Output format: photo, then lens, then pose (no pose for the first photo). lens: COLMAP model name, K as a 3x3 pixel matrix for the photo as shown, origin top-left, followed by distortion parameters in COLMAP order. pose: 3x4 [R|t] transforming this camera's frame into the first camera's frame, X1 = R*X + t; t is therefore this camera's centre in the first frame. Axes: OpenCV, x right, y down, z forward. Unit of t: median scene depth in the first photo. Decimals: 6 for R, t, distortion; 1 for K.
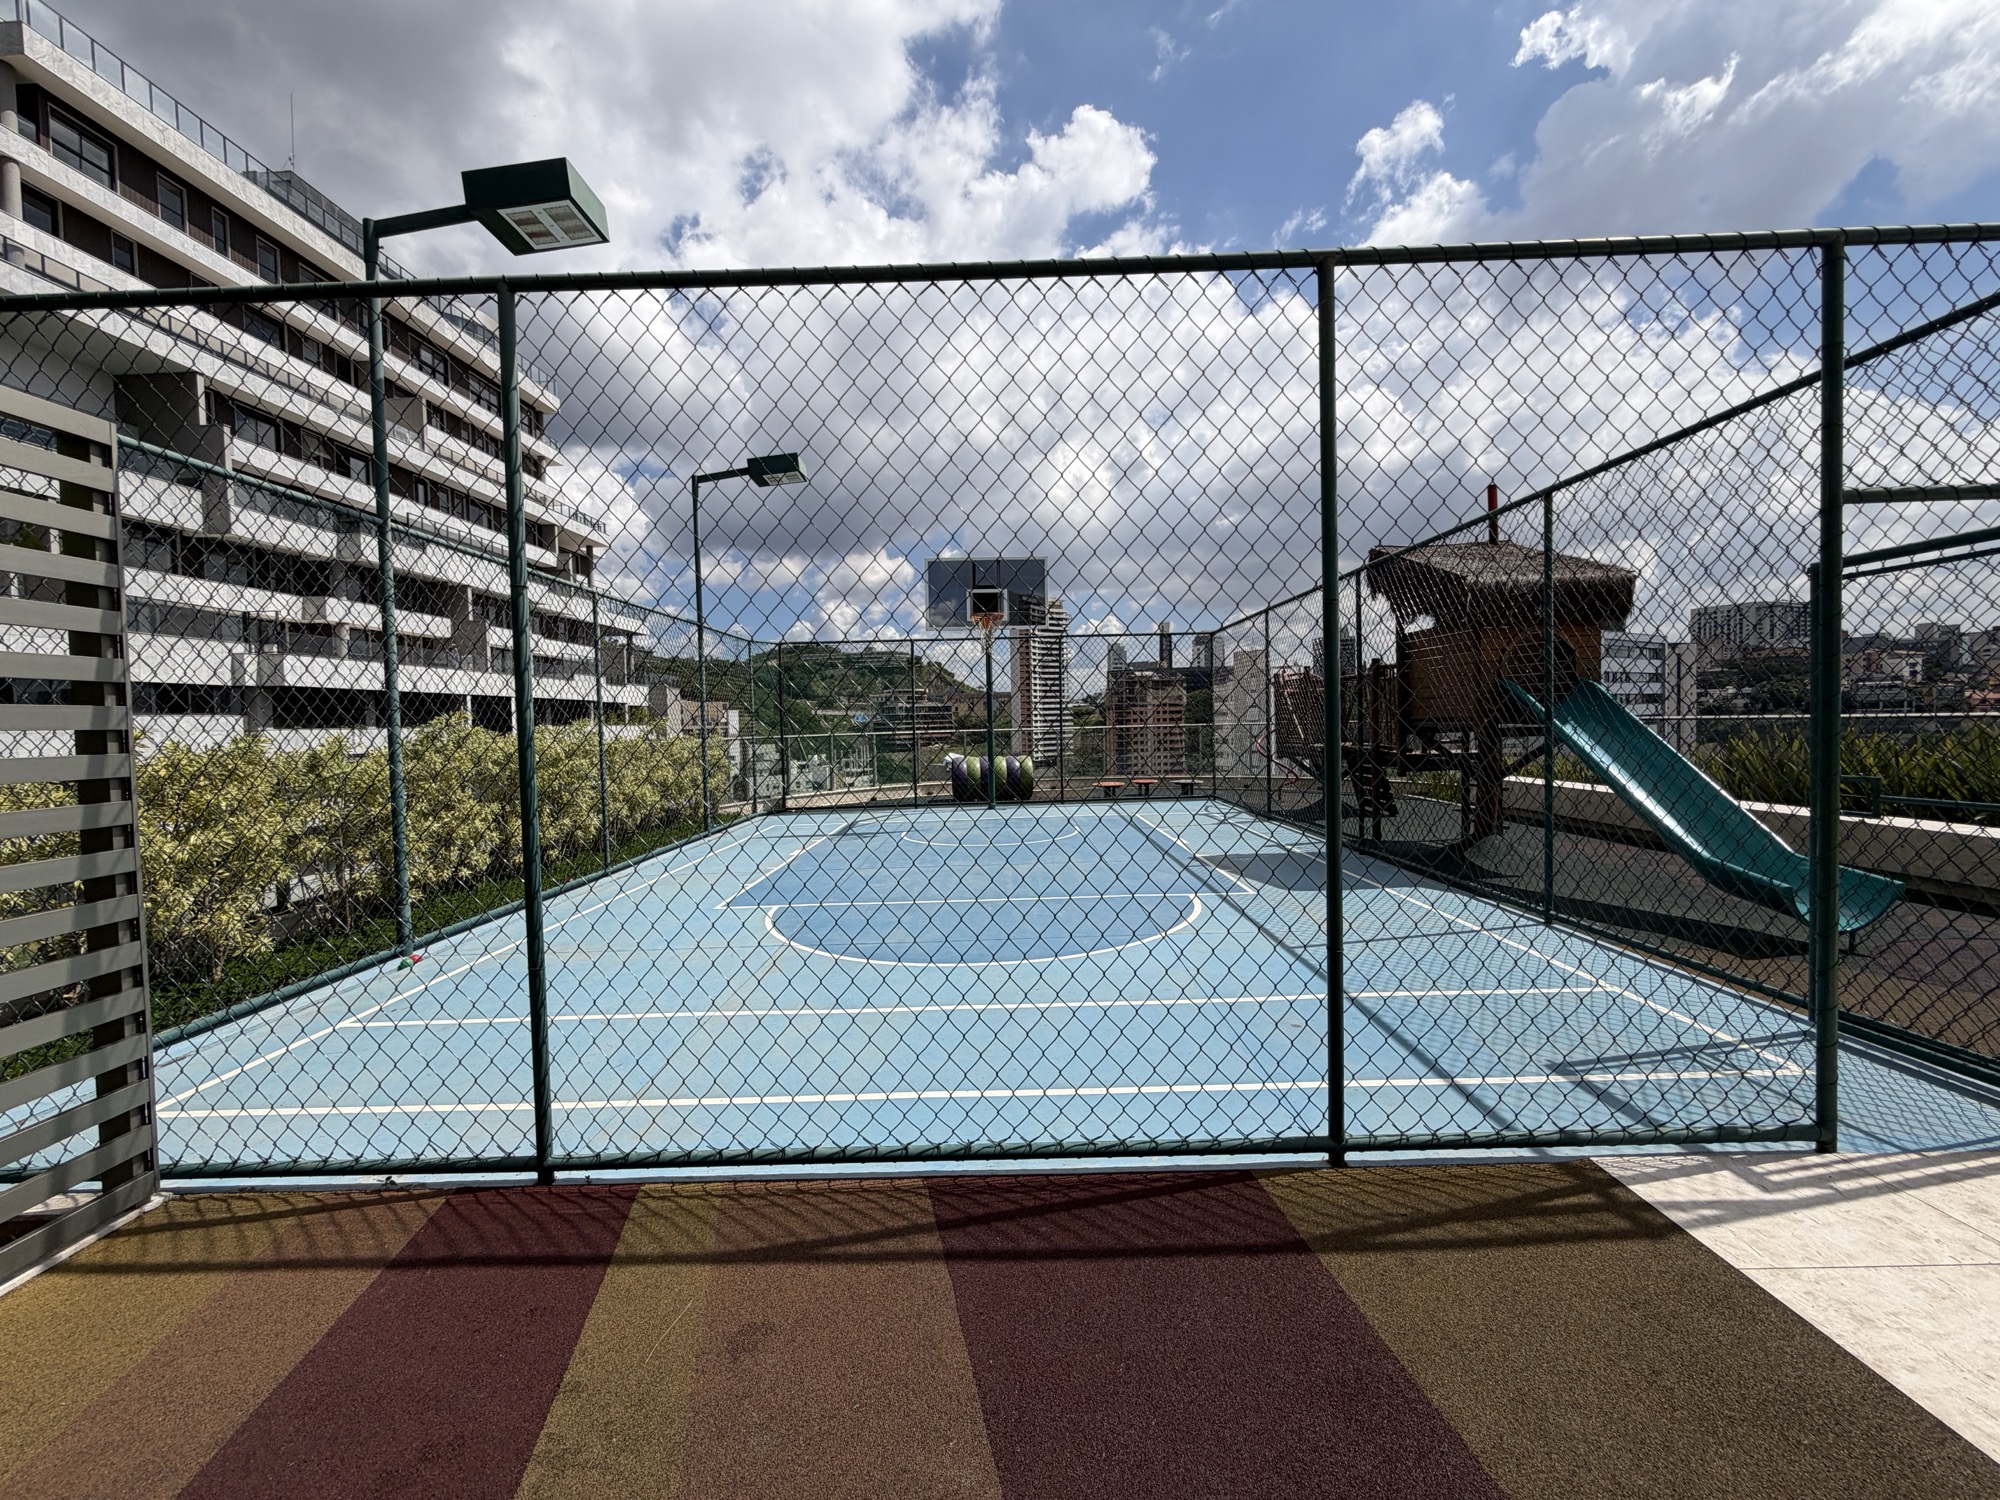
lens RADIAL K [[797.4, 0, 991.2], [0, 797.4, 750.5], [0, 0, 1]] dist [-0.000261, -0.000142]
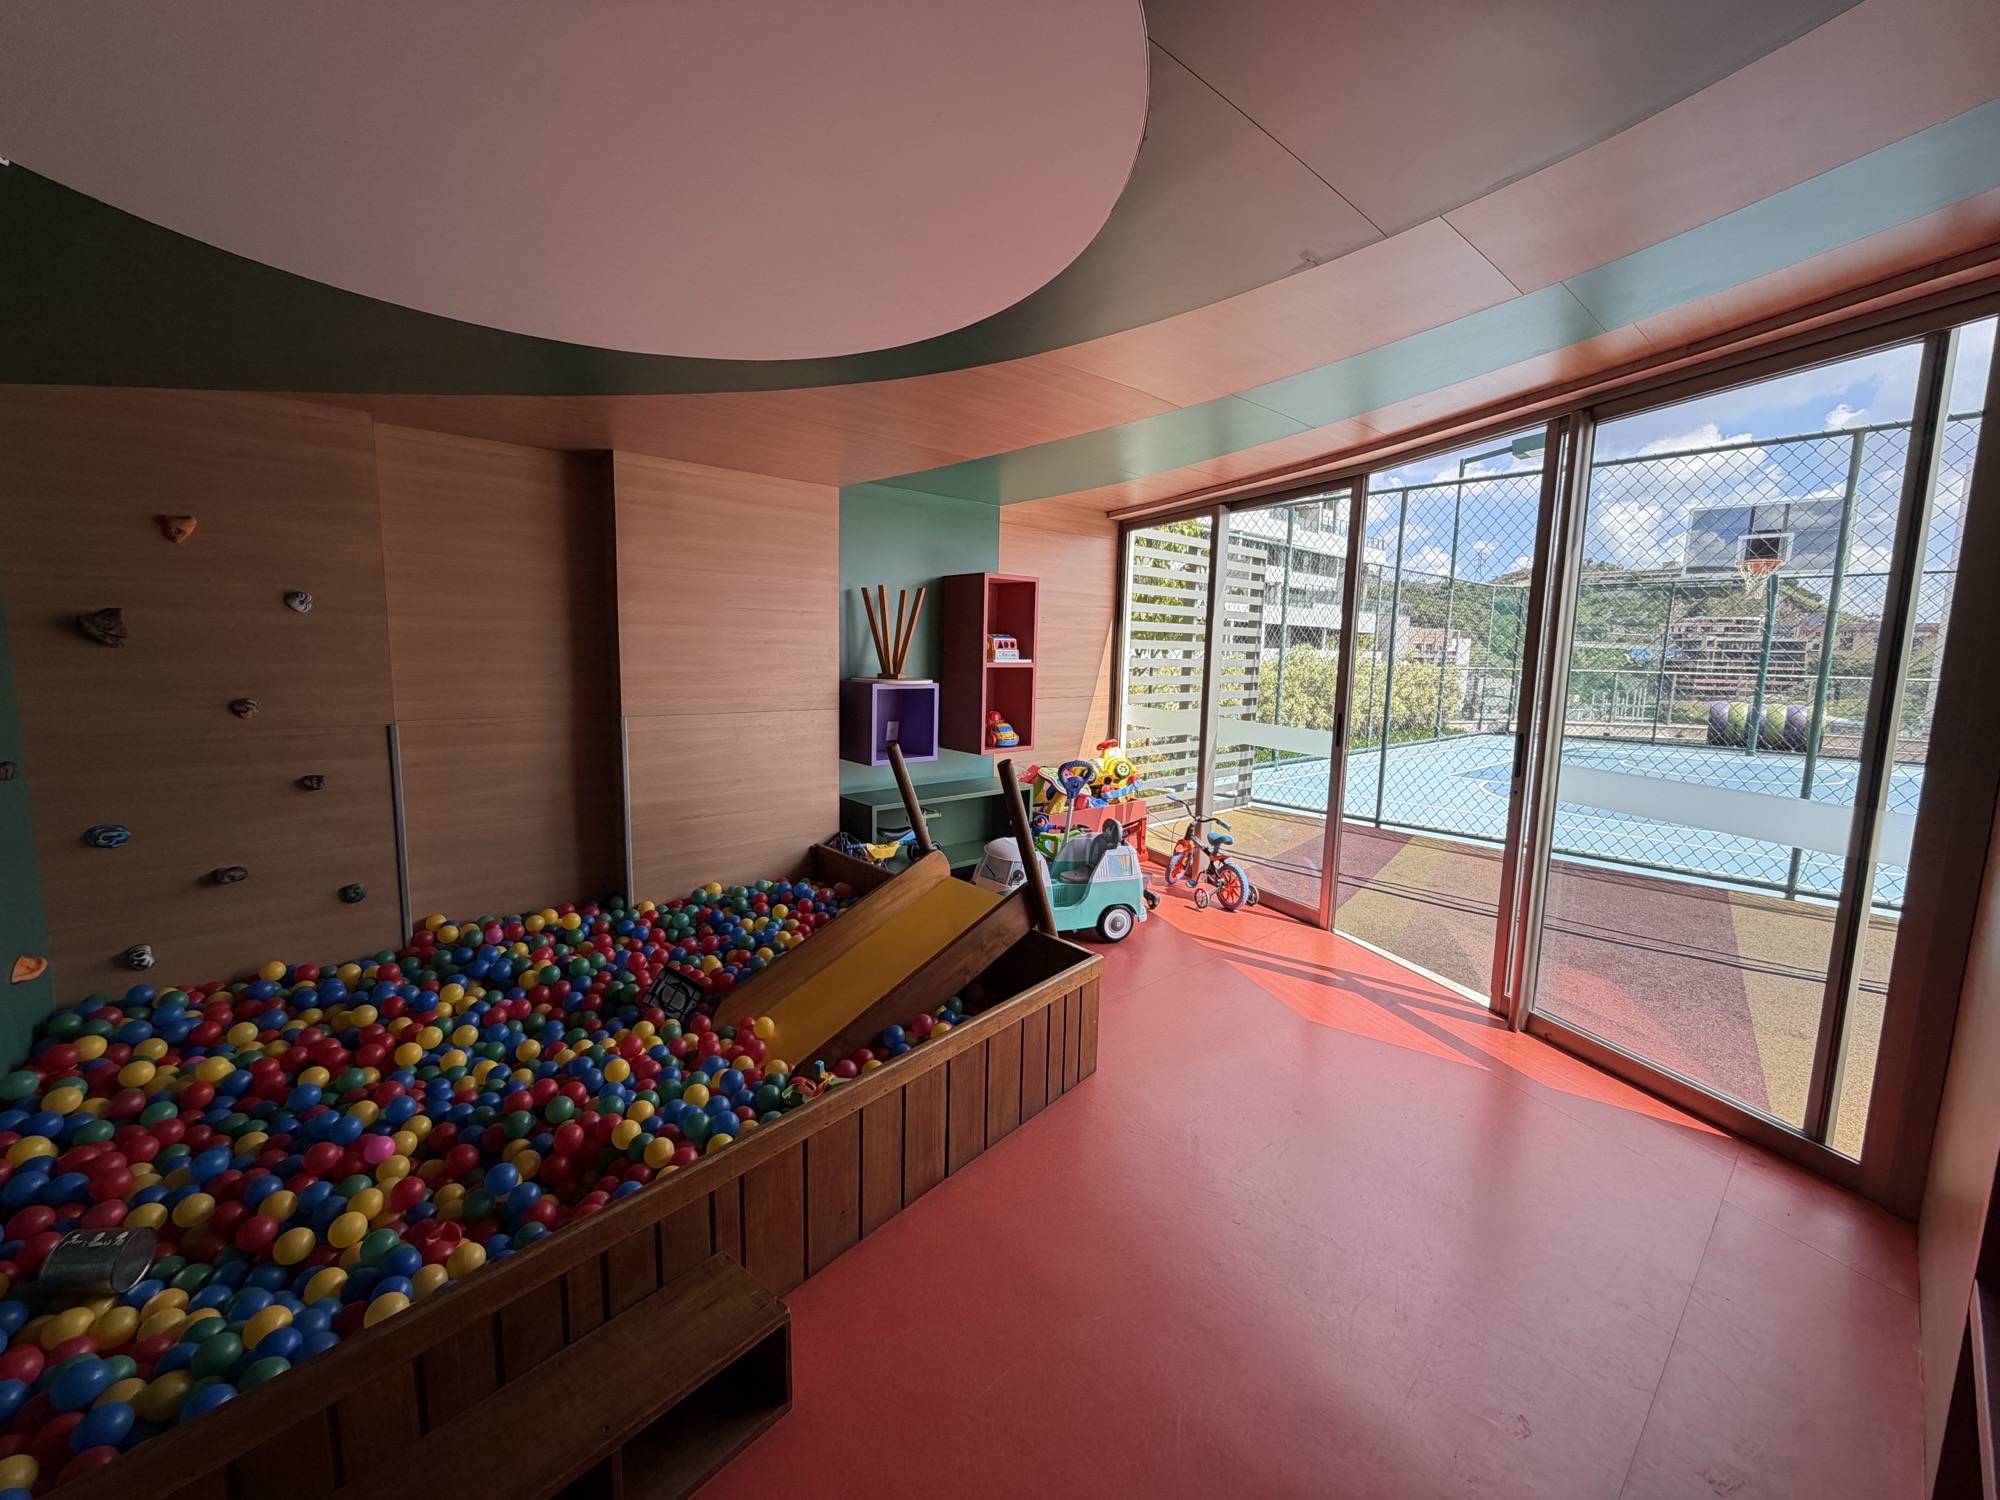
lens RADIAL K [[797.4, 0, 991.2], [0, 797.4, 750.5], [0, 0, 1]] dist [-0.000261, -0.000142]
pose [[0.663639, 0.132238, -0.736272, 0.516848], [-0.063758, 0.990669, 0.120460, 0.041865], [0.745331, -0.032999, 0.665877, -1.735579]]
